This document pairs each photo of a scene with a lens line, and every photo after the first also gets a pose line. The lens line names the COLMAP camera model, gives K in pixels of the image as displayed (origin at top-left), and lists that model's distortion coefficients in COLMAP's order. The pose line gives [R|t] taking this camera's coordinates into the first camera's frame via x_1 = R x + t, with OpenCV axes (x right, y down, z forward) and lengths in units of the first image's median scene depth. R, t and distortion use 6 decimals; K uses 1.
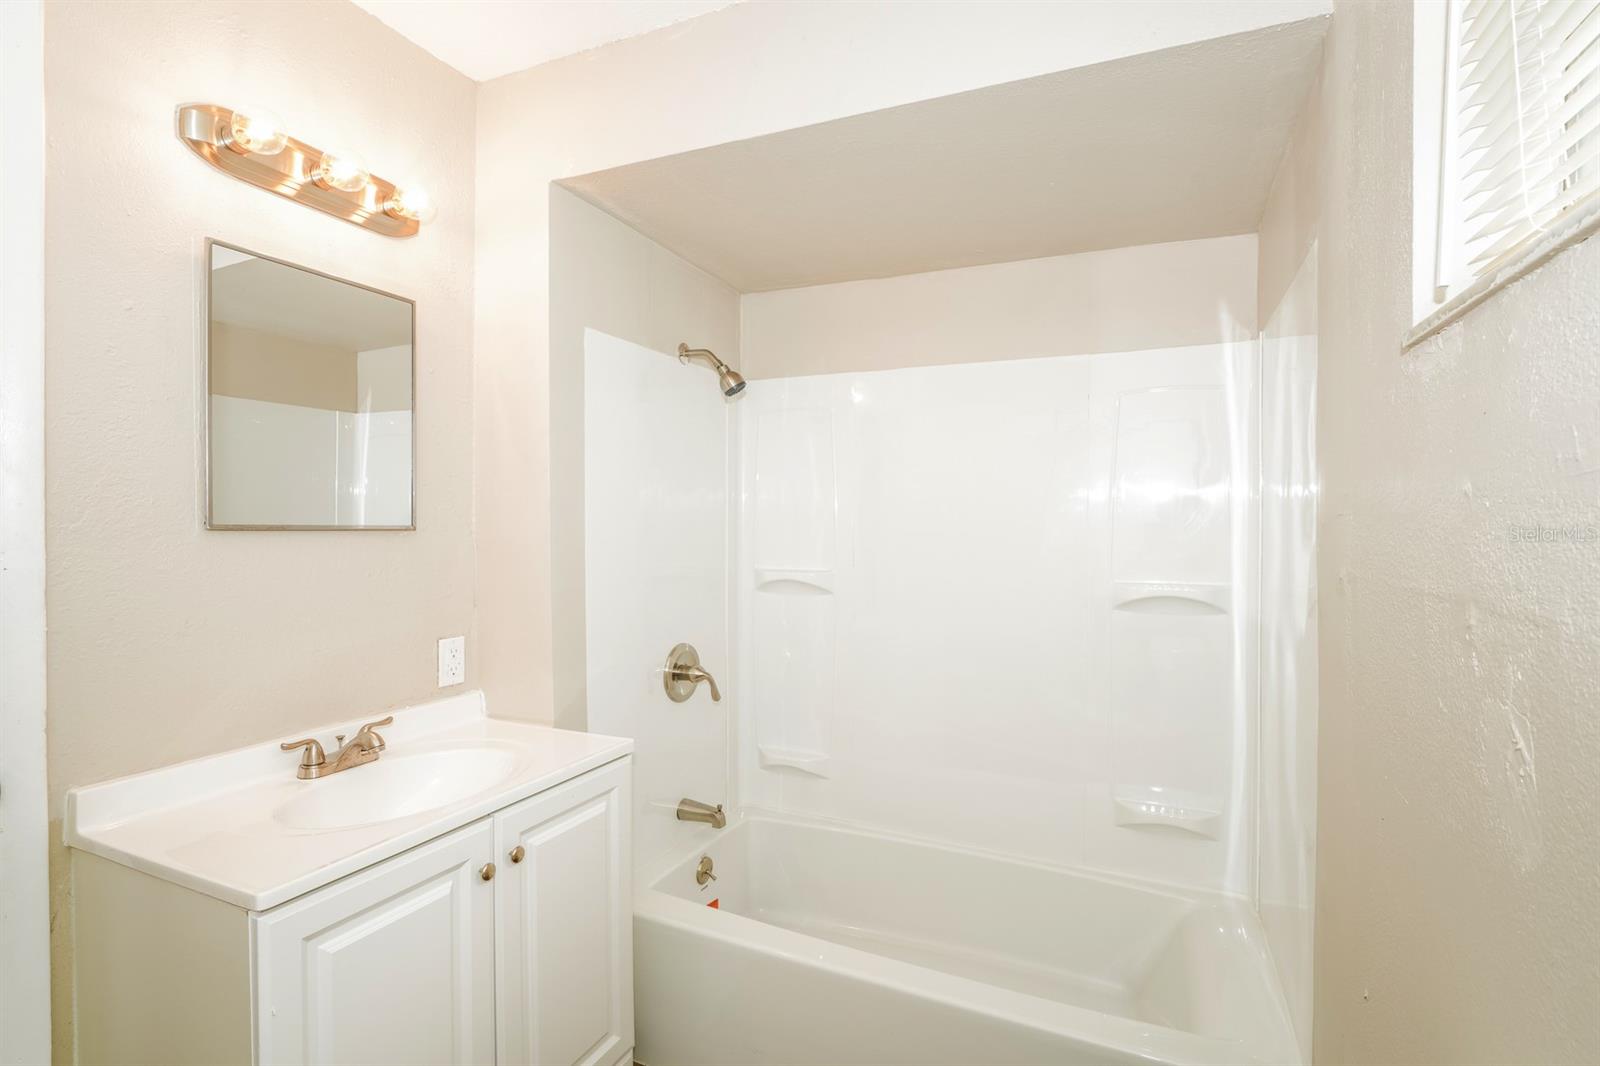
lens RADIAL K [[766.6, 0, 800.0], [0, 766.6, 533.0], [0, 0, 1]] dist [-0.001351, -0.000138]
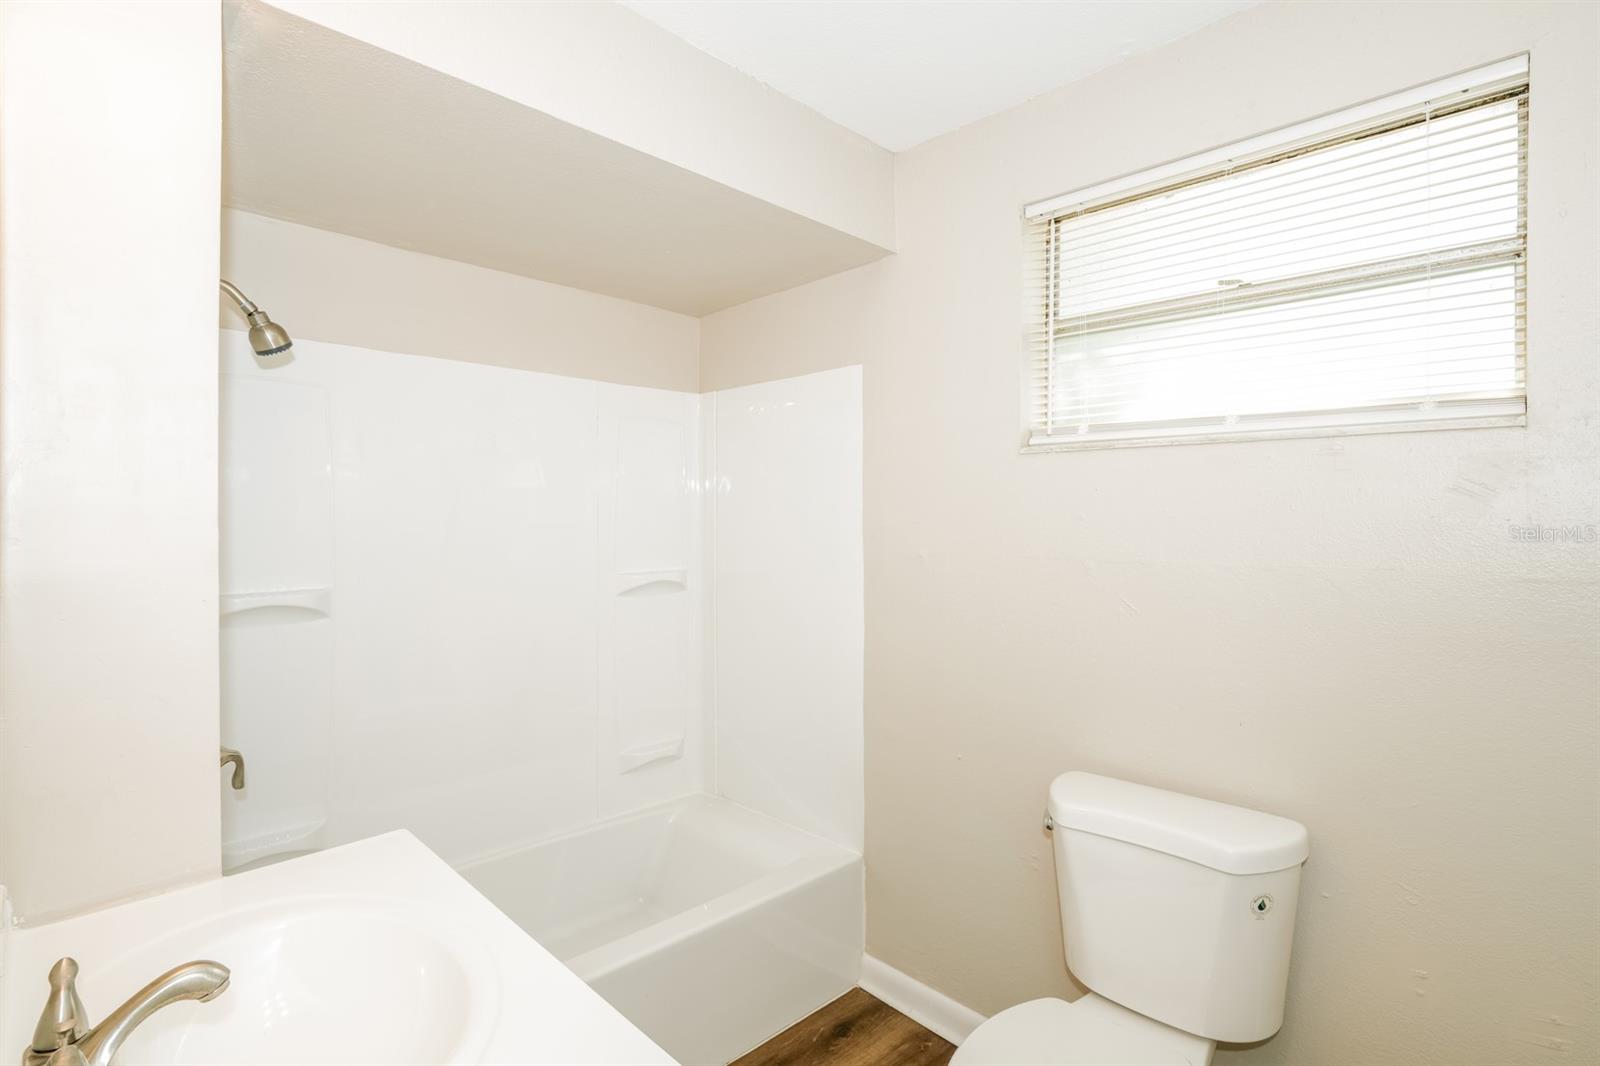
lens RADIAL K [[774.7, 0, 798.8], [0, 774.7, 506.9], [0, 0, 1]] dist [-0.001390, -0.000424]
pose [[0.371454, 0.000667, 0.928451, -0.584065], [0.005075, 0.999983, -0.002749, -0.033900], [-0.928437, 0.005733, 0.371445, 0.266144]]
